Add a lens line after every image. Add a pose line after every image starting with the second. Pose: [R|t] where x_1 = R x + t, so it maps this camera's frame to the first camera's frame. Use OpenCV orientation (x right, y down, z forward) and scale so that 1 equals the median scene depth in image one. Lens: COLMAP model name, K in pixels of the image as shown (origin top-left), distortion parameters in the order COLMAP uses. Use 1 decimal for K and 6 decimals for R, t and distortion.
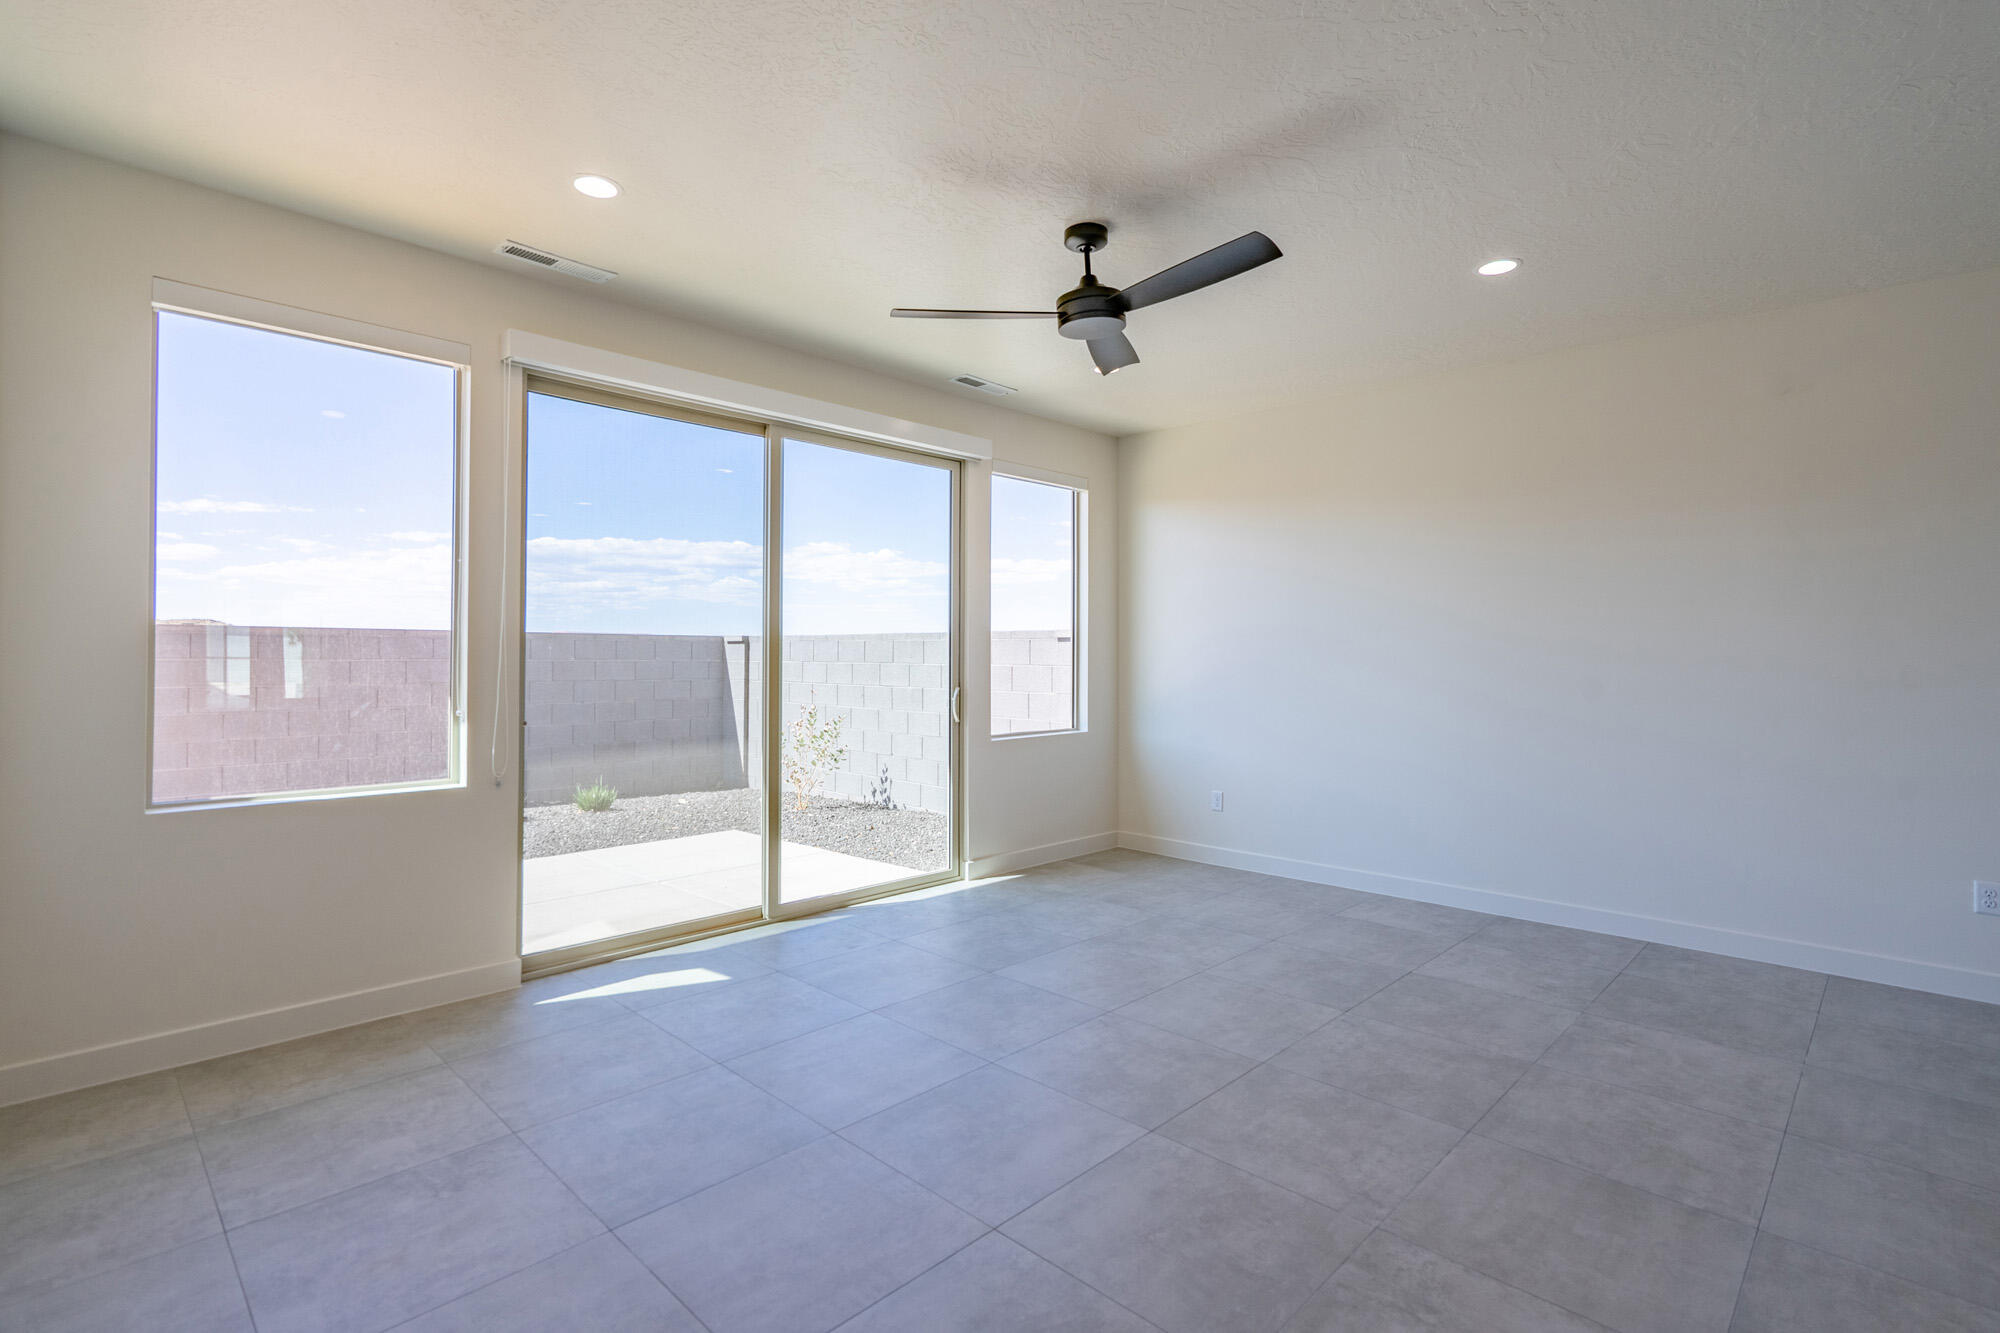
lens RADIAL K [[948.6, 0, 961.2], [0, 948.6, 661.3], [0, 0, 1]] dist [0.001873, 0.000198]
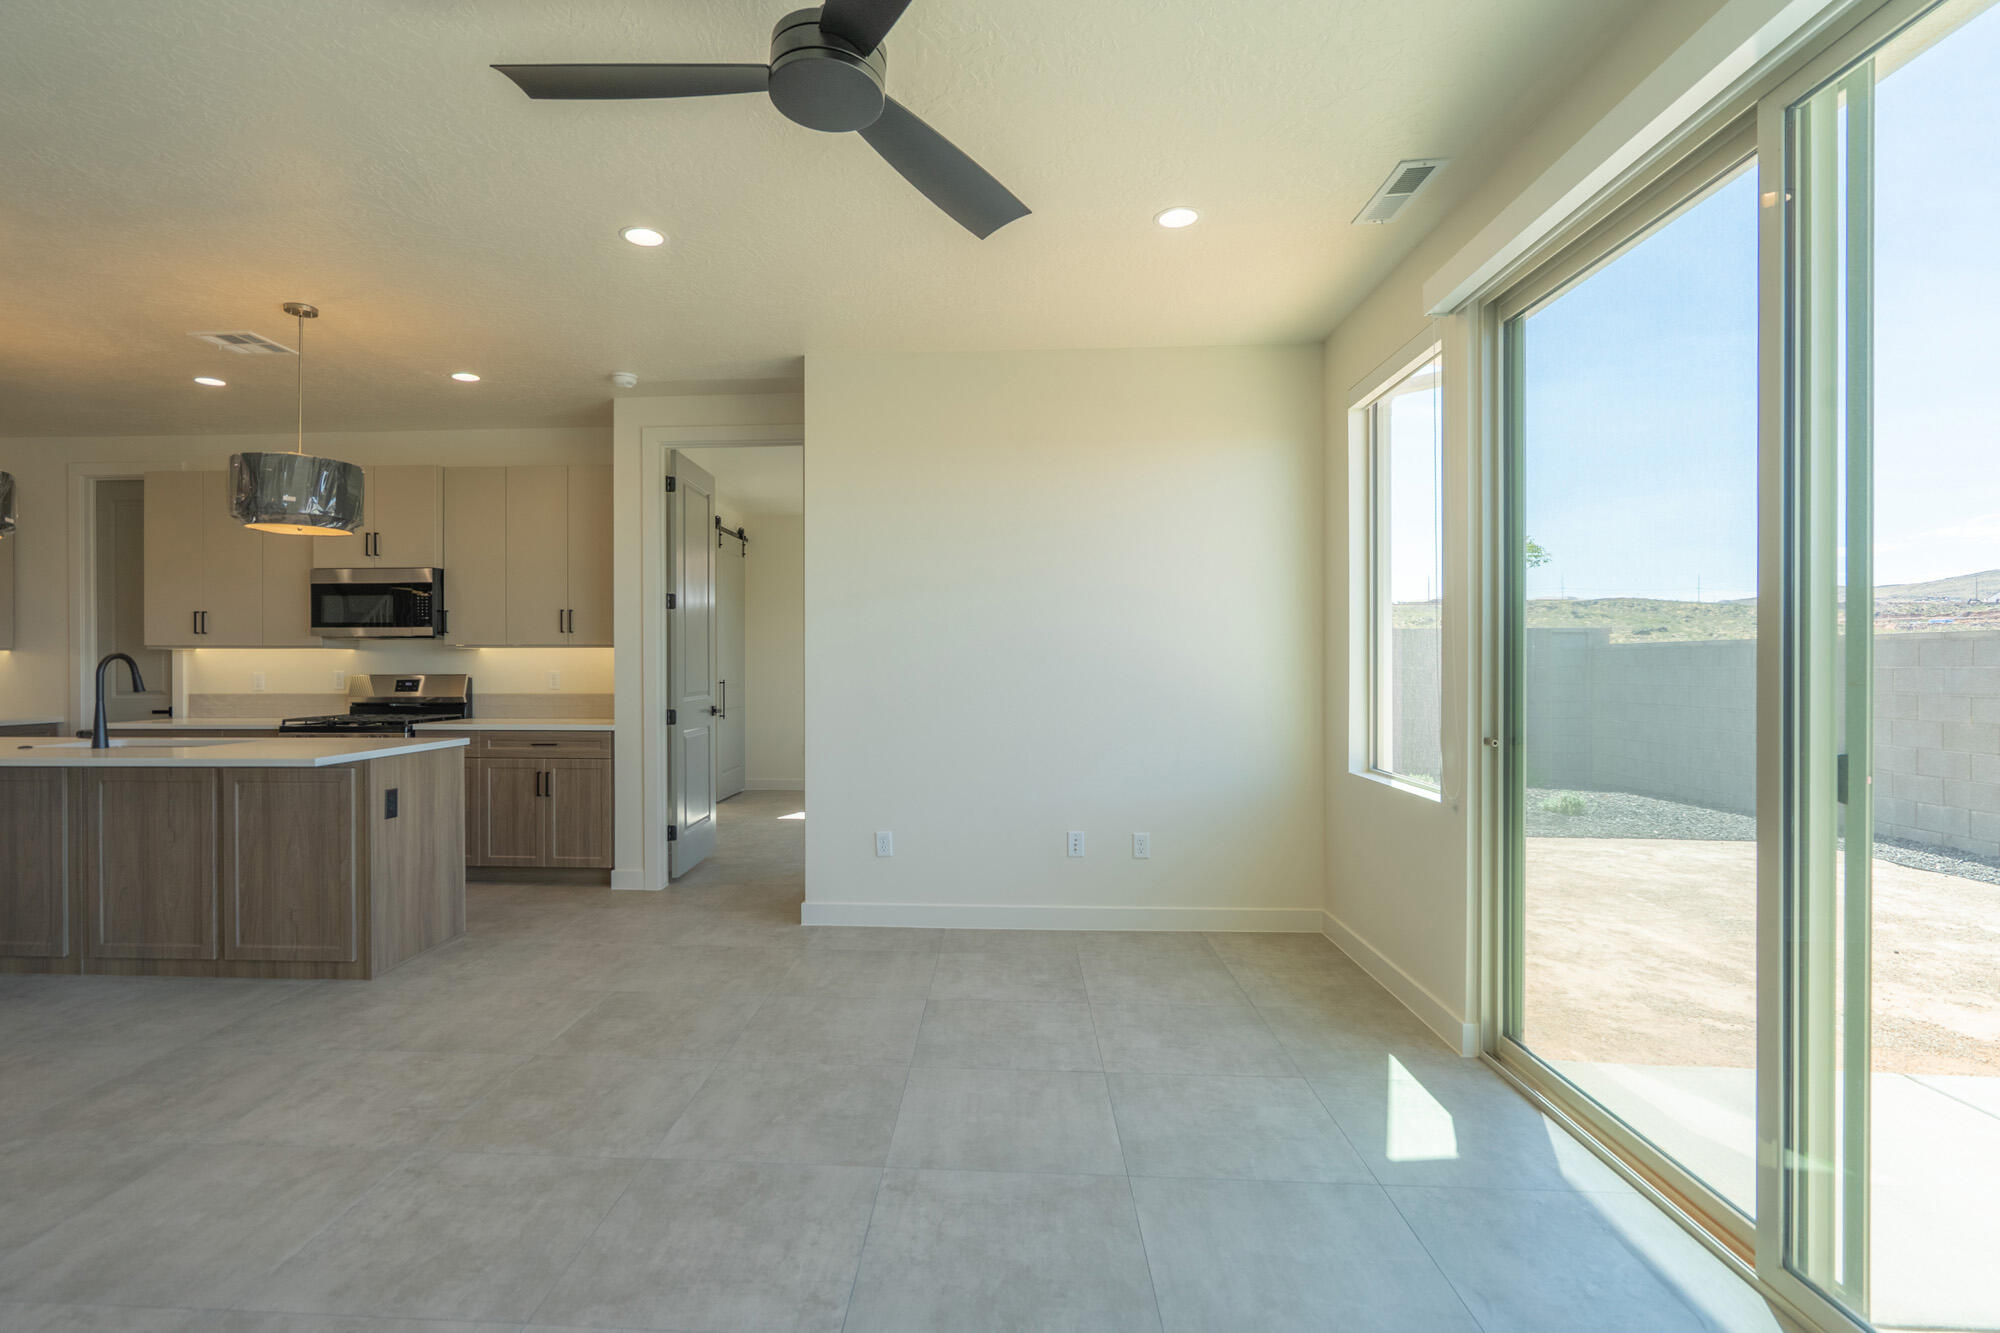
lens RADIAL K [[963.1, 0, 942.8], [0, 963.1, 671.3], [0, 0, 1]] dist [-0.000813, -0.000290]
pose [[-0.747138, 0.002237, -0.664665, 0.443420], [-0.004166, 0.999959, 0.008048, 0.004298], [0.664656, 0.008782, -0.747098, 1.373408]]
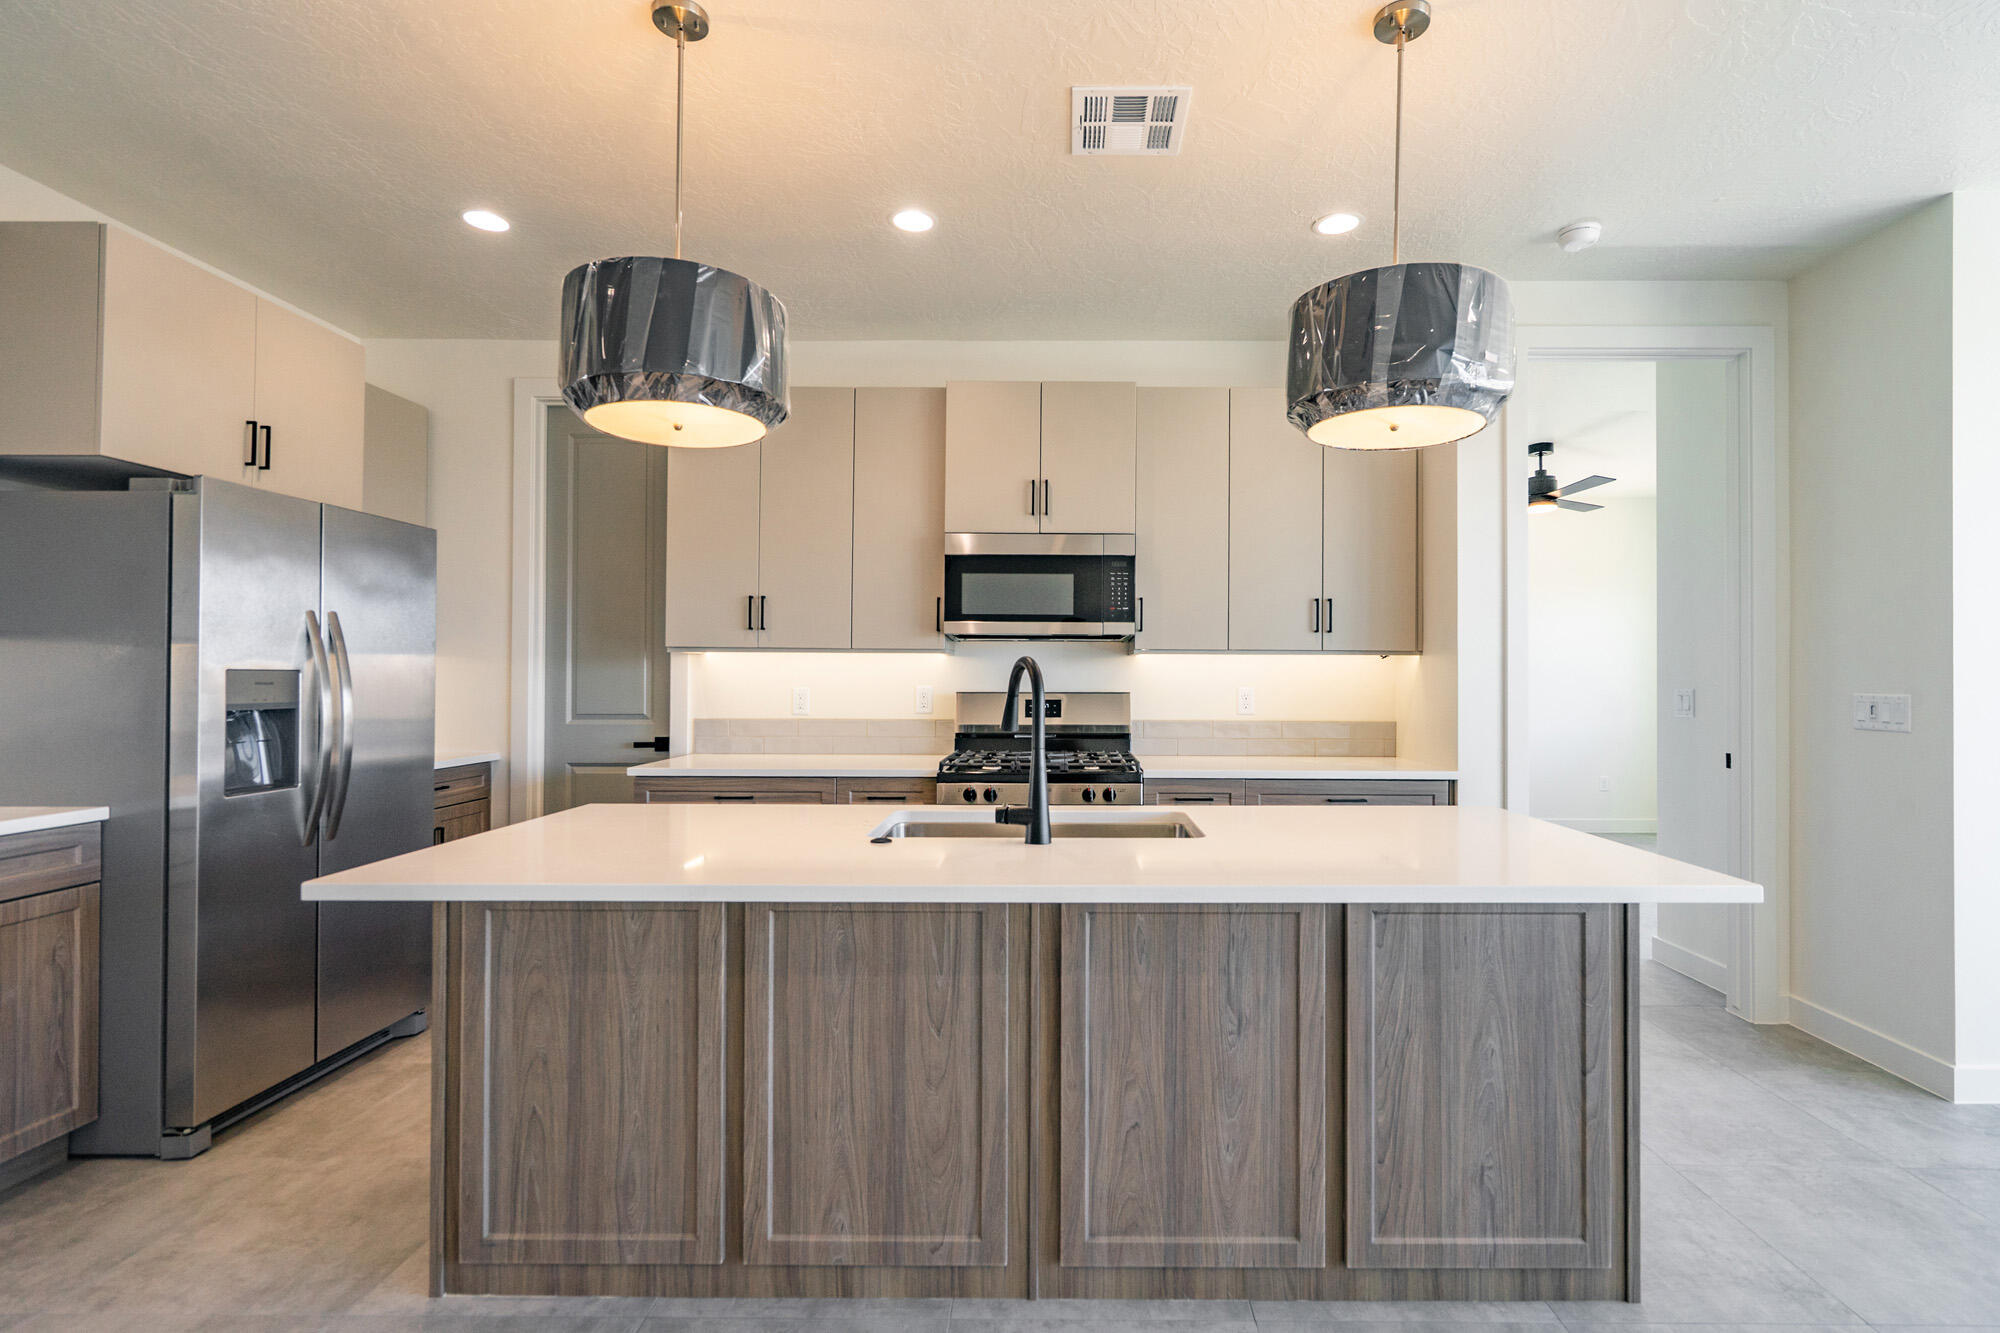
lens RADIAL K [[949.7, 0, 1044.8], [0, 949.7, 668.8], [0, 0, 1]] dist [0.001343, 0.000129]
pose [[-0.705742, -0.009674, -0.708403, 0.831890], [-0.009336, 0.999947, -0.004355, 0.004546], [0.708407, 0.003541, -0.705795, 0.295080]]
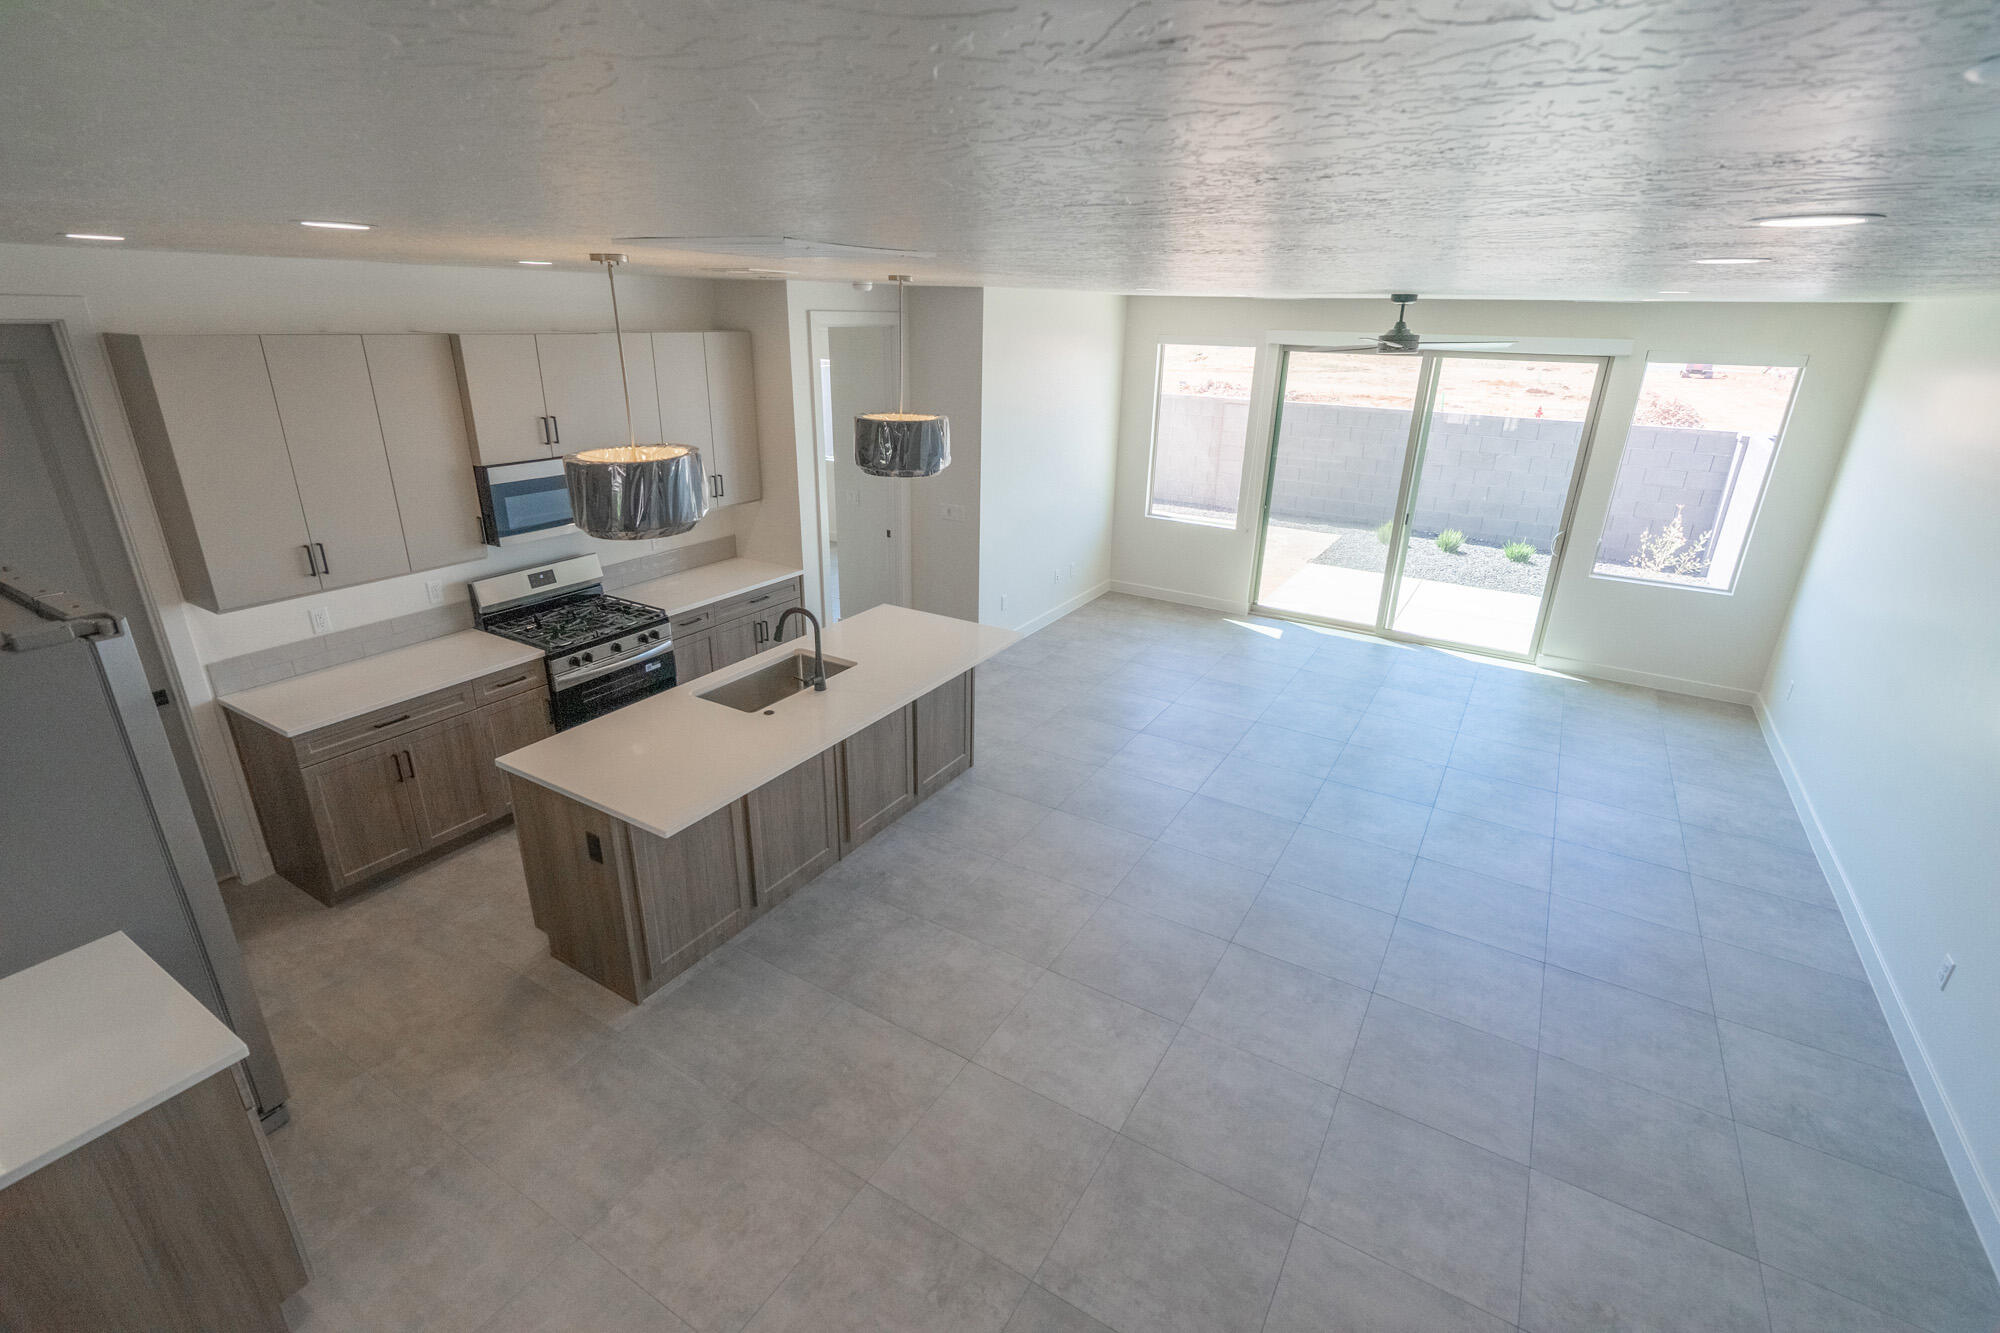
lens RADIAL K [[908.2, 0, 1027.7], [0, 908.2, 670.9], [0, 0, 1]] dist [-0.000202, -0.000029]
pose [[0.263188, 0.356961, -0.896276, 1.579738], [-0.028900, 0.931530, 0.362515, -0.363521], [0.964312, -0.069507, 0.255483, -0.147422]]
